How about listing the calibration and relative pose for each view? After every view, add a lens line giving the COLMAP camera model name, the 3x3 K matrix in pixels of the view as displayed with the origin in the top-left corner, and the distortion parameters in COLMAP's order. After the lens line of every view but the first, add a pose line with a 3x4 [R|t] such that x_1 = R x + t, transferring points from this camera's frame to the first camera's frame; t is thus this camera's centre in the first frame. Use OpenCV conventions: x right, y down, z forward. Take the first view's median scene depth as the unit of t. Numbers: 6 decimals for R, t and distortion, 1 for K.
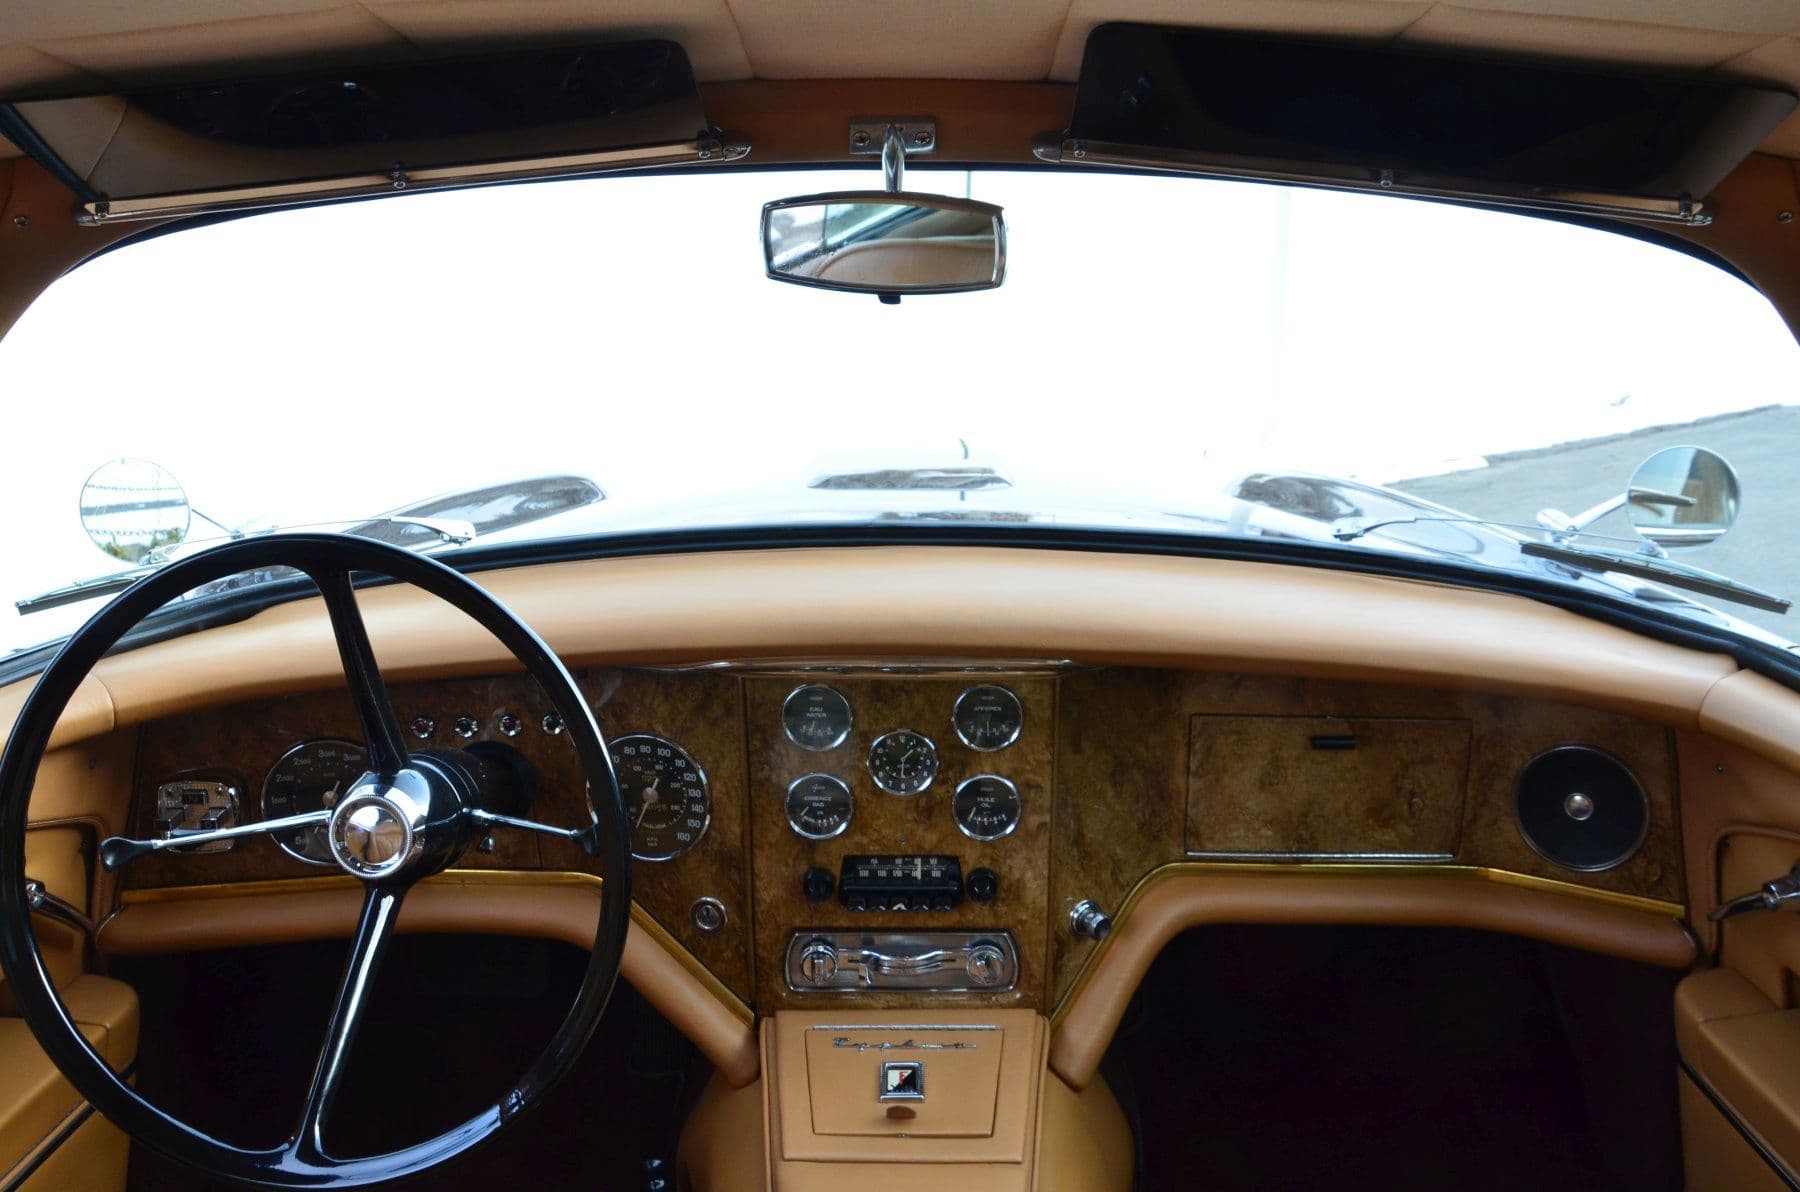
lens RADIAL K [[1475.3, 0, 918.9], [0, 1475.3, 596.9], [0, 0, 1]] dist [-0.117778, 0.016388]
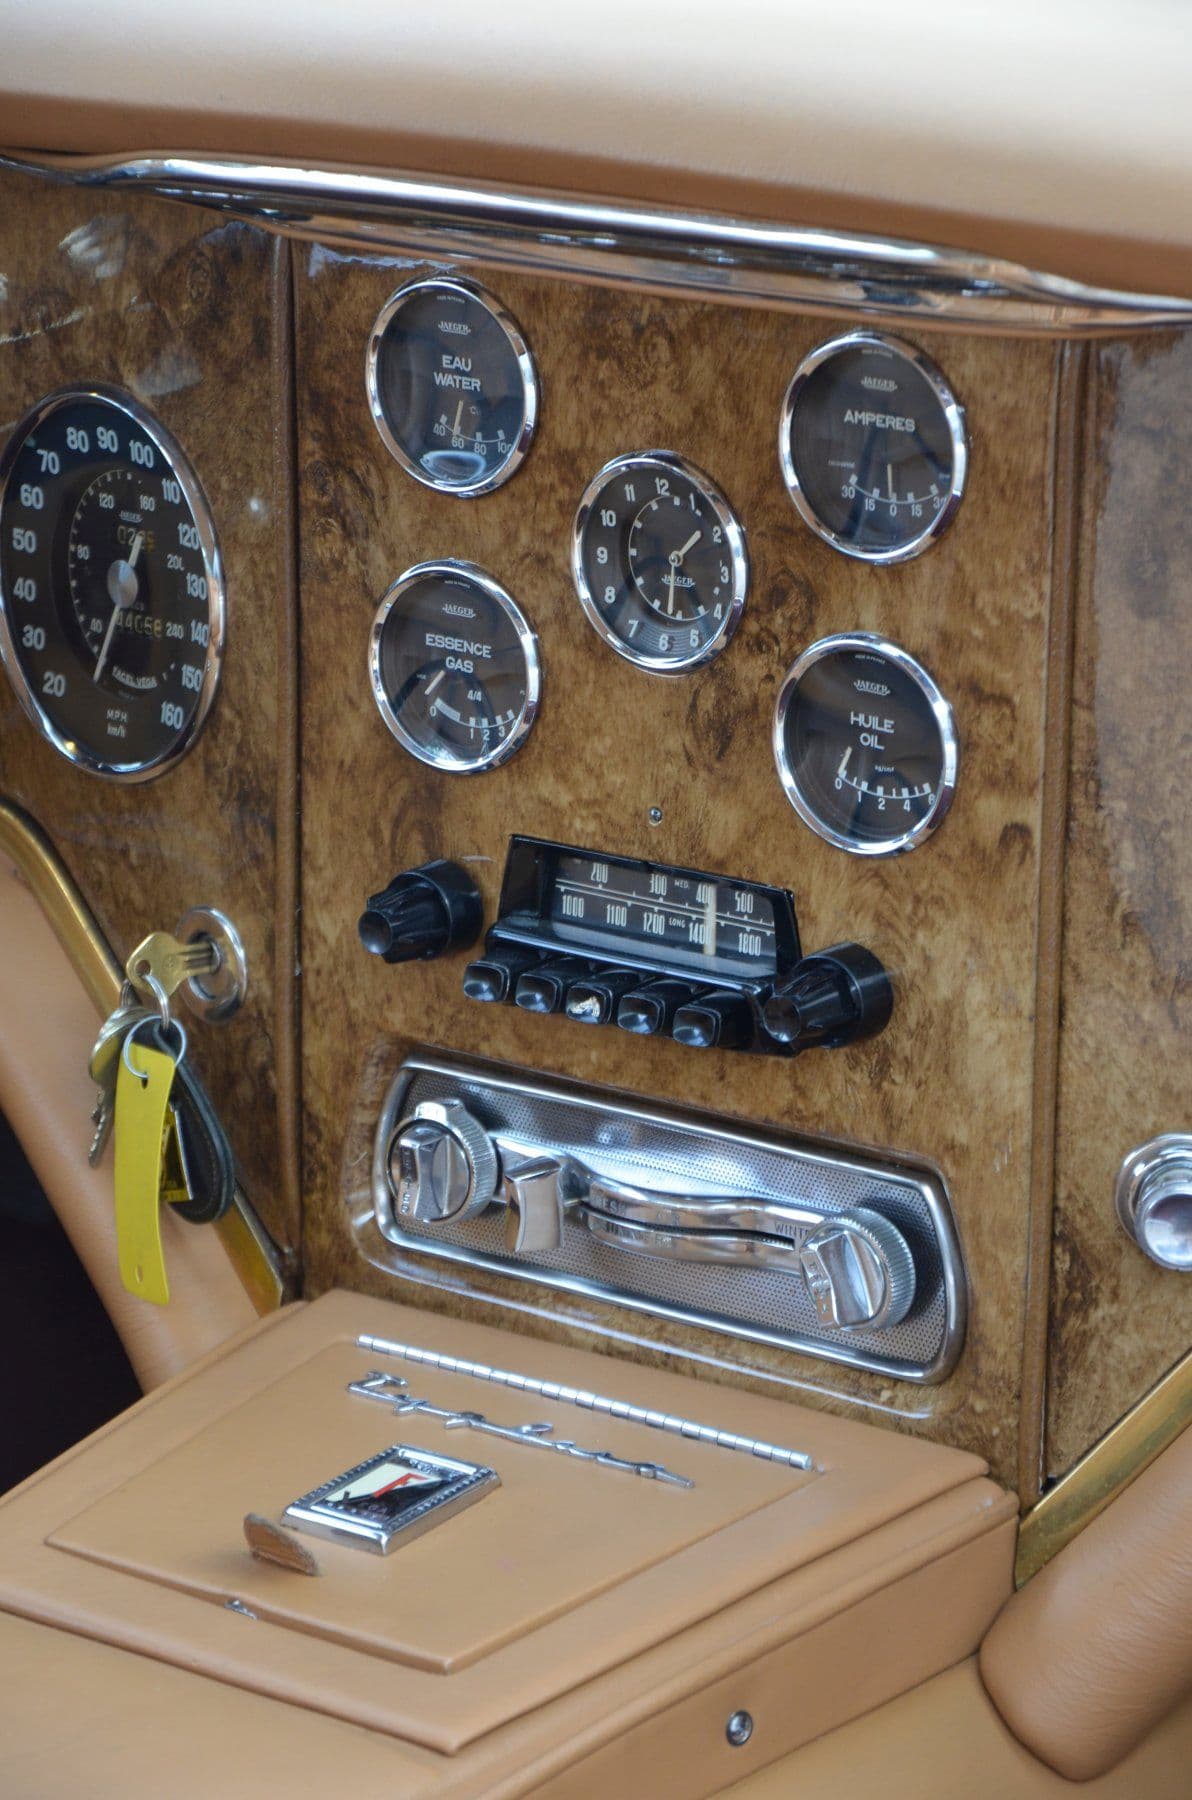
lens RADIAL K [[5844.2, 0, 583.8], [0, 5844.2, 902.8], [0, 0, 1]] dist [0.795699, 0.000000]
pose [[0.791283, 0.165593, -0.588600, 0.730072], [-0.140569, 0.986112, 0.088452, 0.073350], [0.595072, 0.012749, 0.803571, -0.036445]]
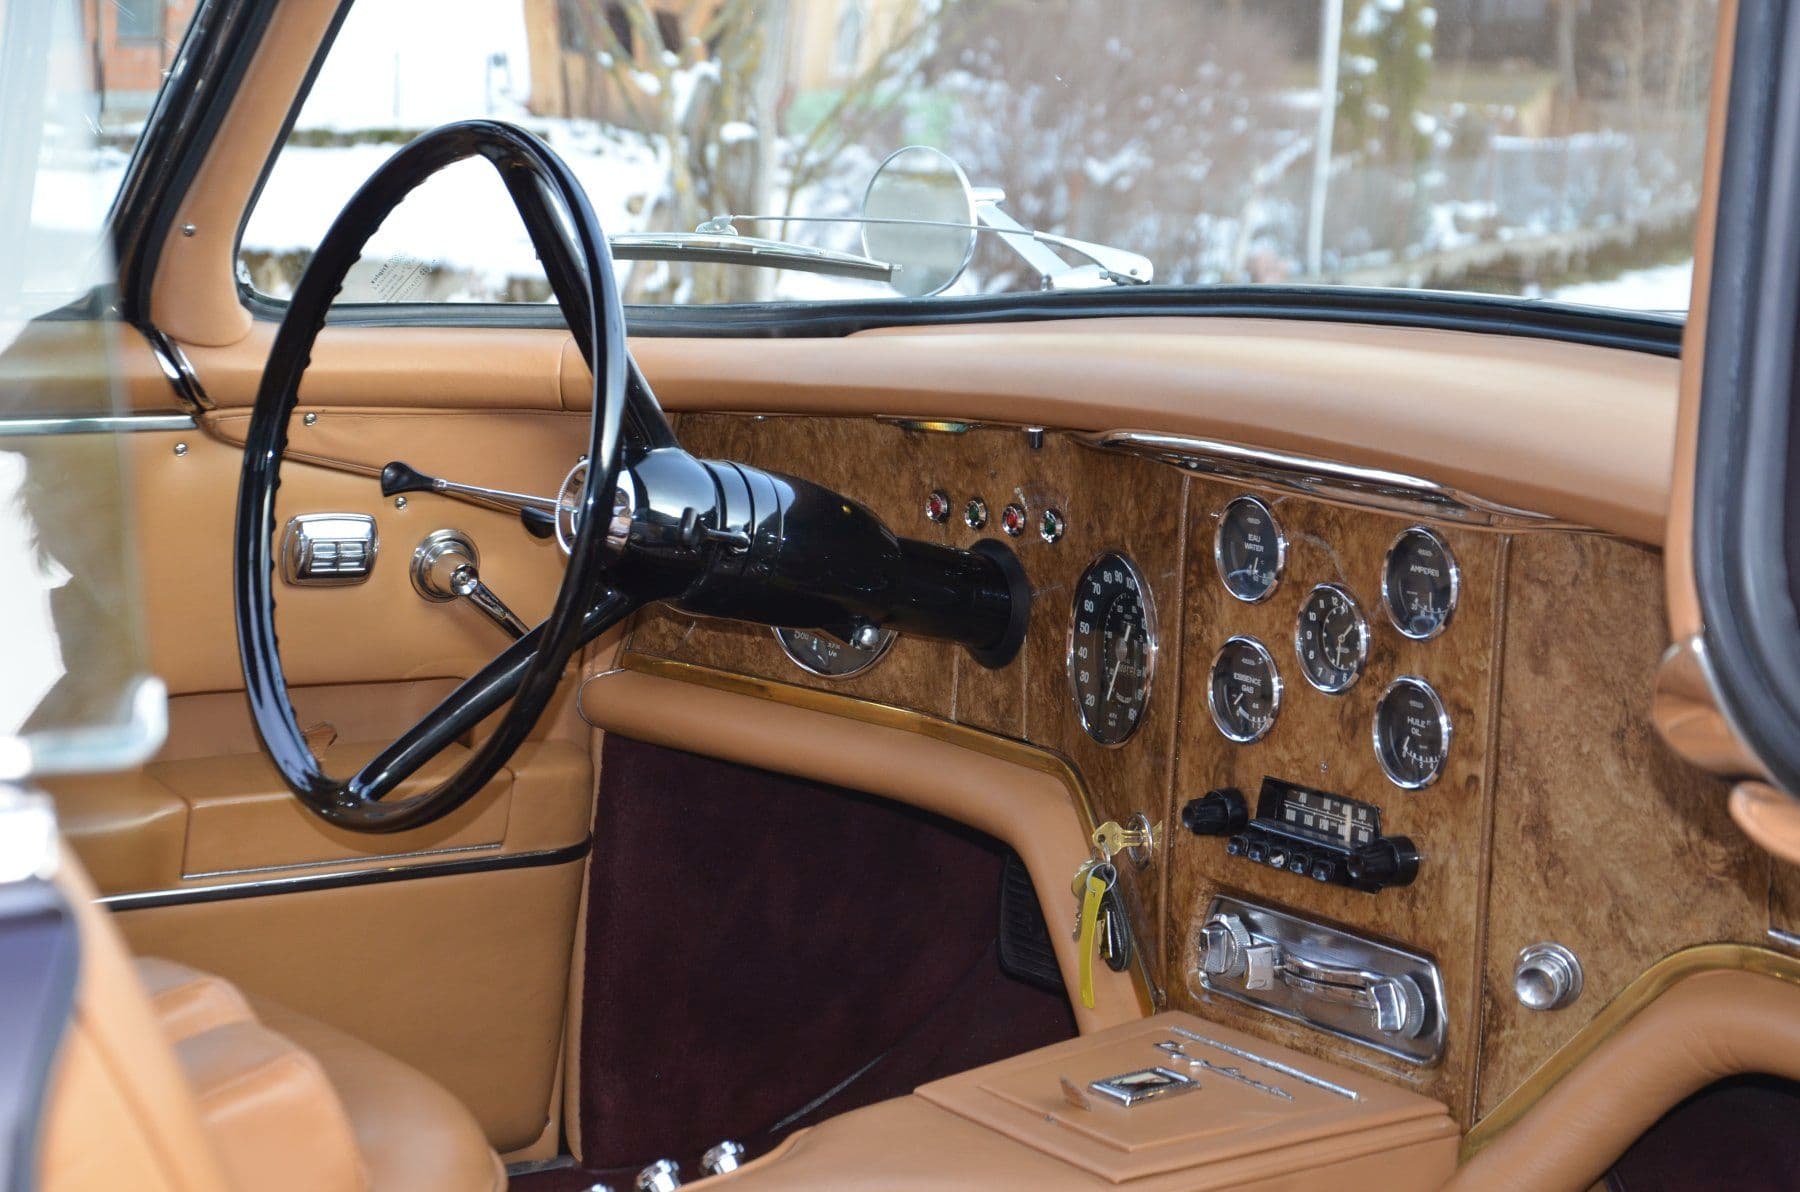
lens RADIAL K [[4158.7, 0, 900.0], [0, 4158.7, 594.6], [0, 0, 1]] dist [0.394642, 0.000000]
pose [[0.563339, 0.138987, -0.814452, 1.340708], [-0.218928, 0.975625, 0.015063, 0.105428], [0.796693, 0.169821, 0.580035, -0.204475]]
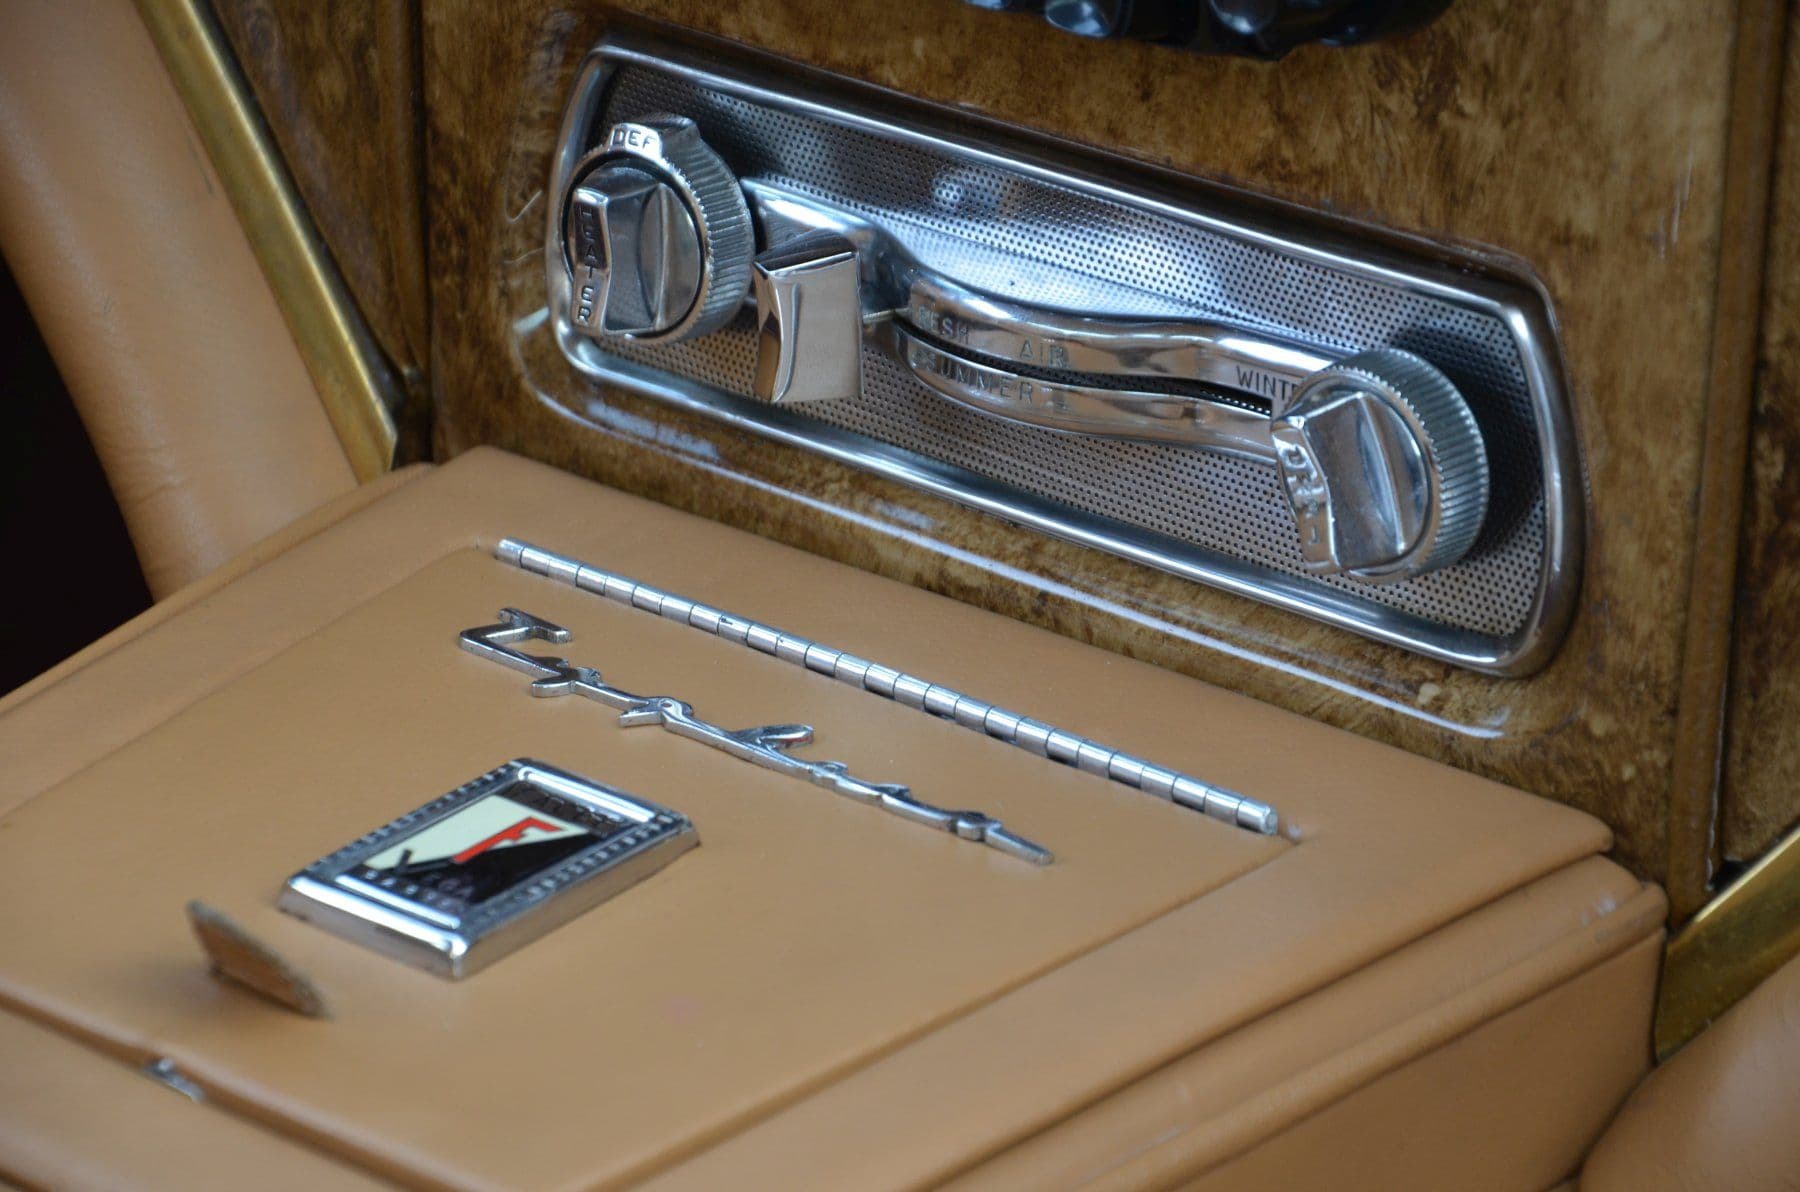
lens RADIAL K [[6830.9, 0, 900.8], [0, 6830.9, 625.4], [0, 0, 1]] dist [1.009766, 0.000000]
pose [[0.744426, 0.259575, -0.615183, 0.495110], [-0.156487, 0.963505, 0.217185, 0.109874], [0.649108, -0.065410, 0.757879, 0.379816]]
